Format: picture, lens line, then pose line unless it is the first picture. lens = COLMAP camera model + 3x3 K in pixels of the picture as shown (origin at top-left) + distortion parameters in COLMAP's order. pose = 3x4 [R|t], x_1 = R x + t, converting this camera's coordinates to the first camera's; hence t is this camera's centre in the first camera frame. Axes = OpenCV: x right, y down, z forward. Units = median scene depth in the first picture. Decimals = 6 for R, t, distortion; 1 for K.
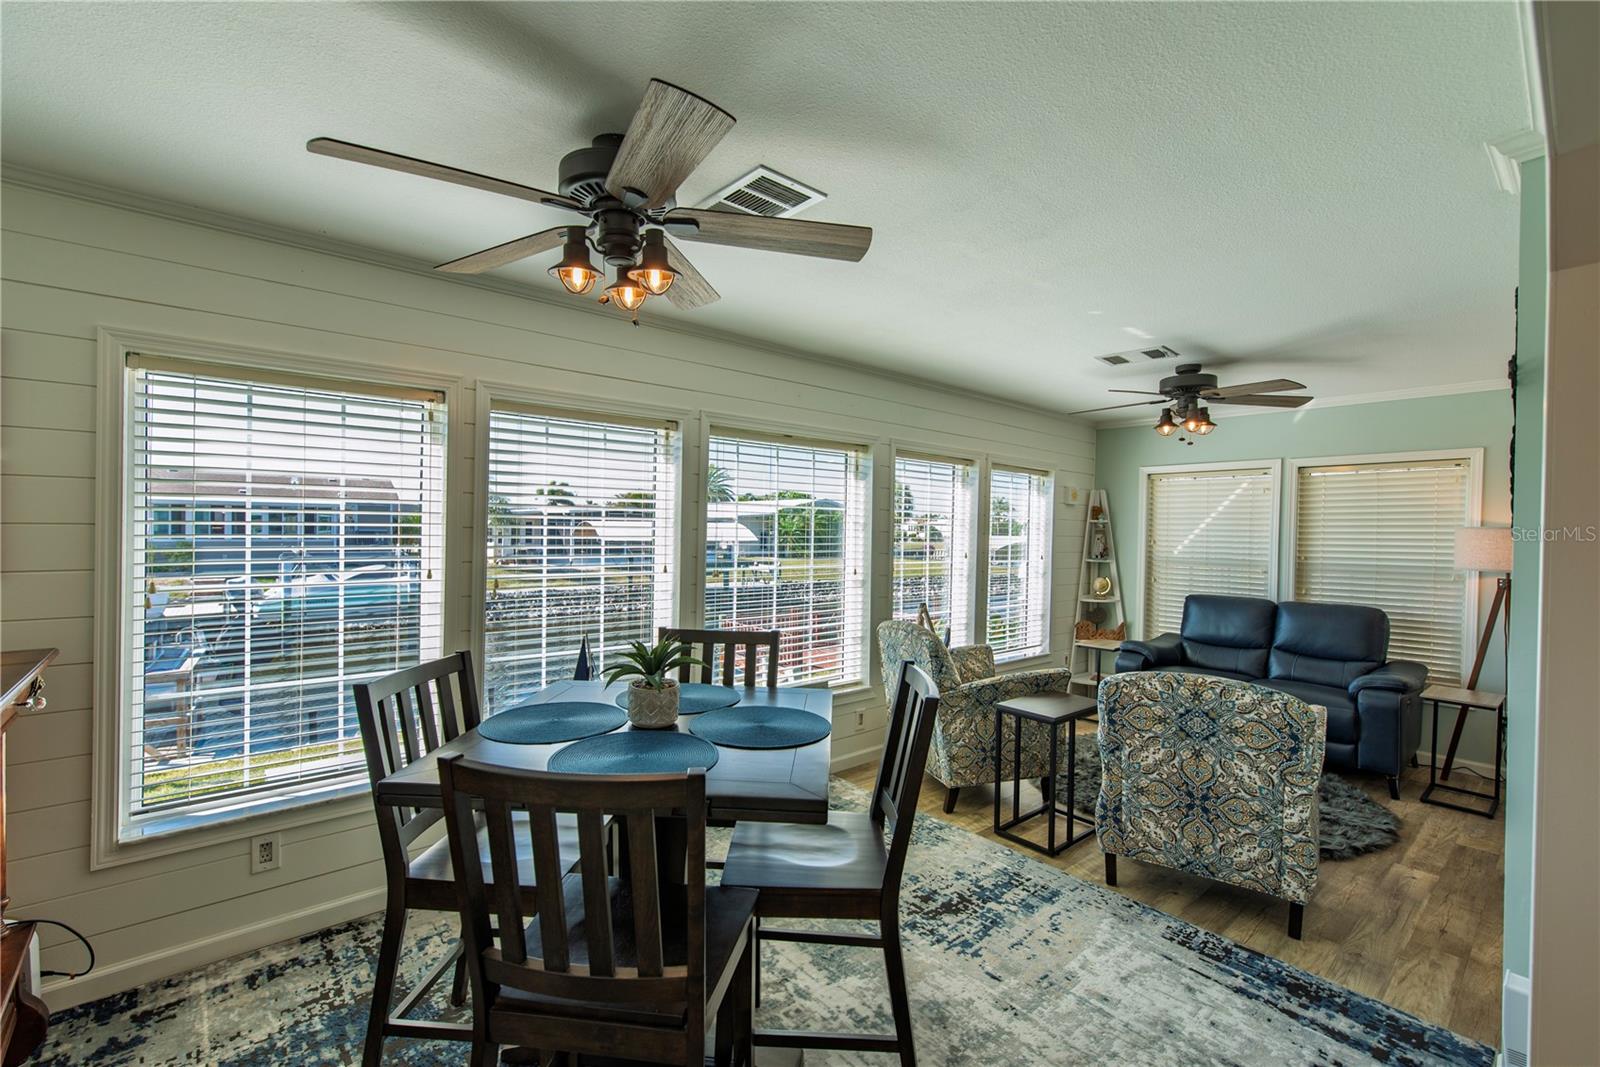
lens RADIAL K [[687.9, 0, 799.5], [0, 687.9, 535.7], [0, 0, 1]] dist [-0.000314, -0.000641]
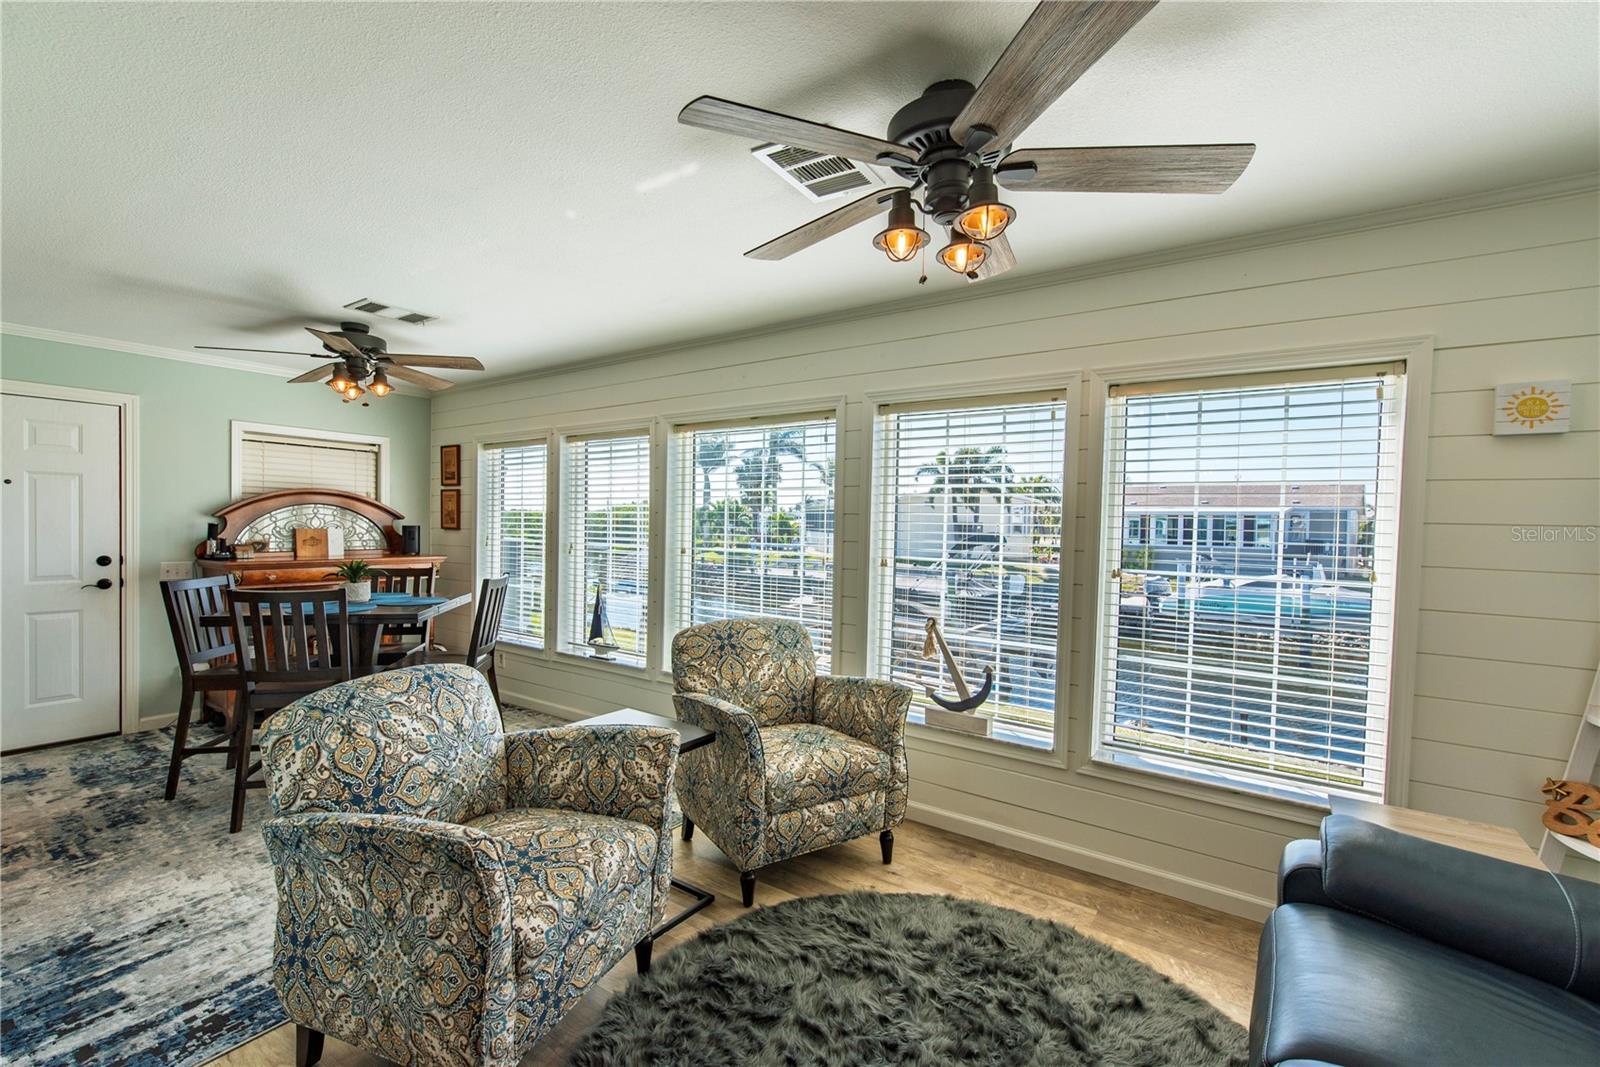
lens RADIAL K [[687.9, 0, 799.5], [0, 687.9, 535.7], [0, 0, 1]] dist [-0.000314, -0.000641]
pose [[0.238091, 0.010264, -0.971189, 0.611056], [-0.024152, 0.999698, 0.004644, 0.012052], [0.970942, 0.022350, 0.238267, 0.528683]]
